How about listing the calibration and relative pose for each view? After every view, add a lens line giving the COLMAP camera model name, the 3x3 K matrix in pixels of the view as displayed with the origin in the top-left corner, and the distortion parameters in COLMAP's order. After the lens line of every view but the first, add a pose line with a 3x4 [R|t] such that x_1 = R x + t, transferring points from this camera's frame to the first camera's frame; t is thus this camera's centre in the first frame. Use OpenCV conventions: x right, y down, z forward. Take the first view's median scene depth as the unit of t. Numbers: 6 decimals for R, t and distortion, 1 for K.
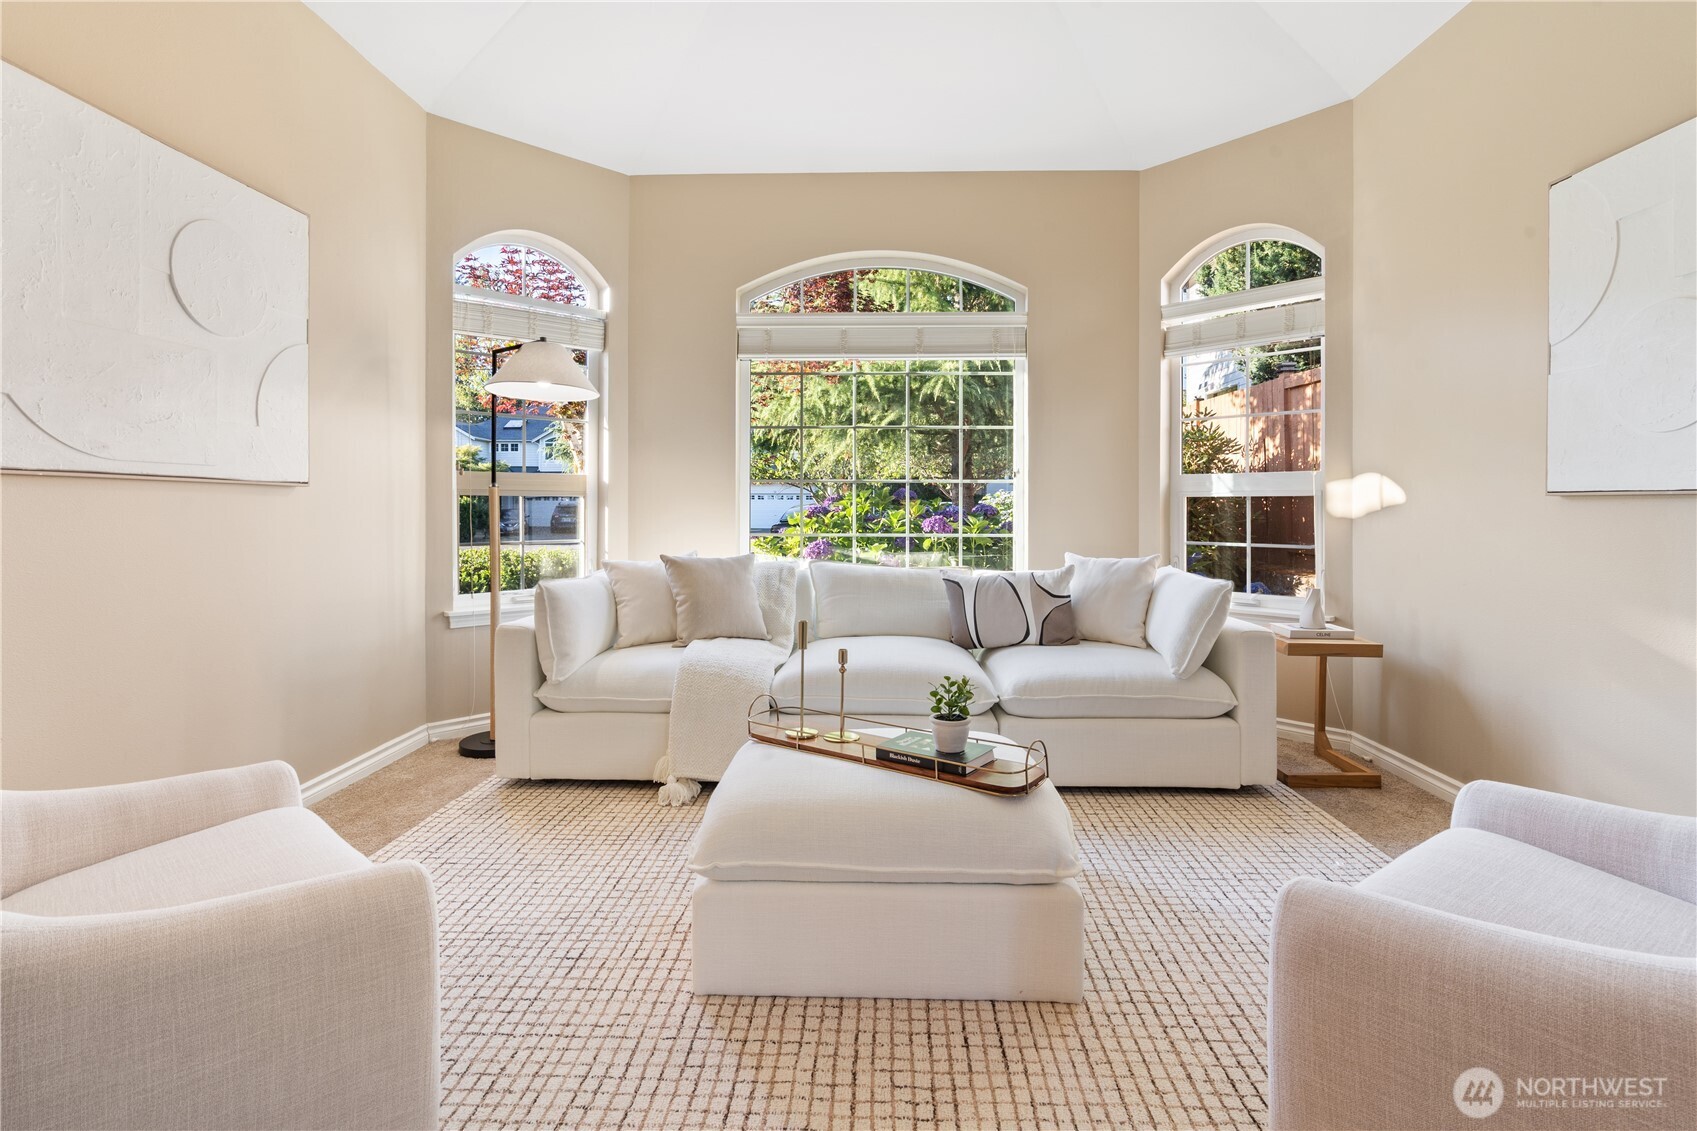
lens RADIAL K [[795.9, 0, 853.4], [0, 795.9, 506.0], [0, 0, 1]] dist [0.013004, 0.000176]
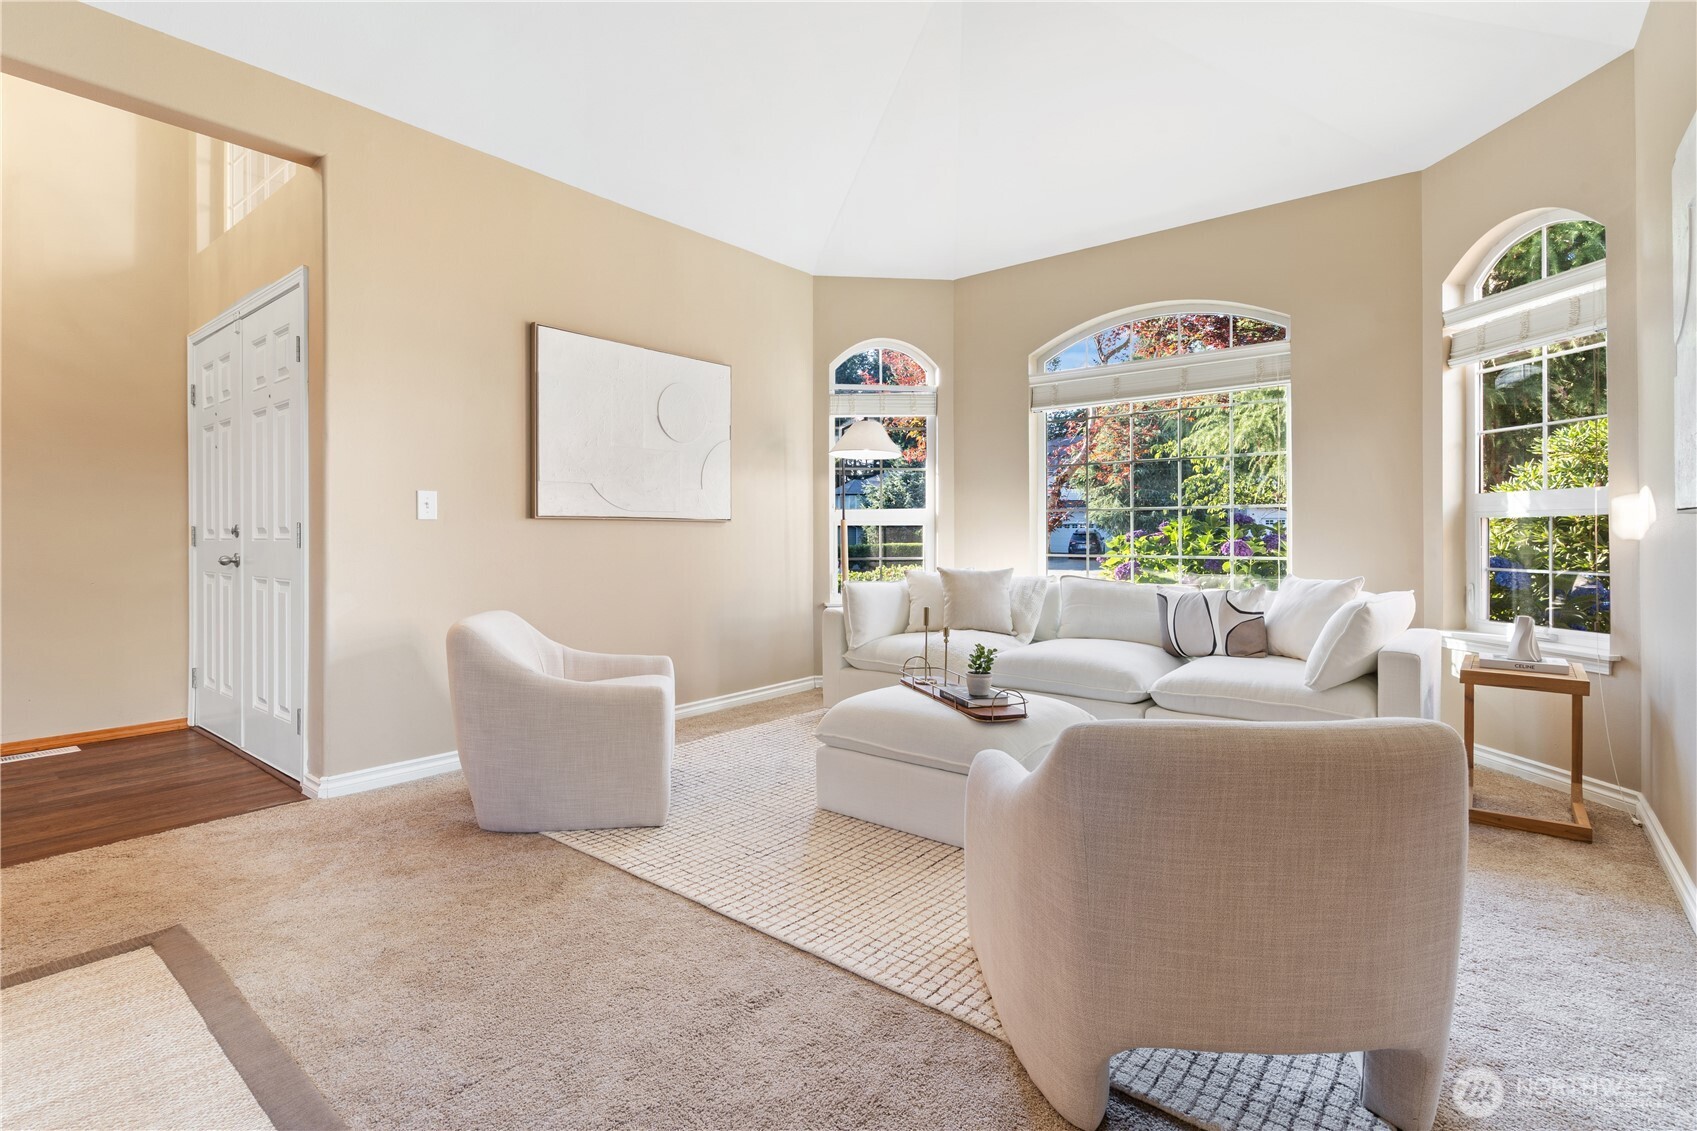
lens RADIAL K [[786.4, 0, 854.8], [0, 786.4, 535.4], [0, 0, 1]] dist [-0.000206, -0.000199]
pose [[0.799701, -0.005171, -0.600376, 0.463741], [0.006947, 0.999976, 0.000640, 0.004122], [0.600358, -0.004682, 0.799718, -0.171698]]
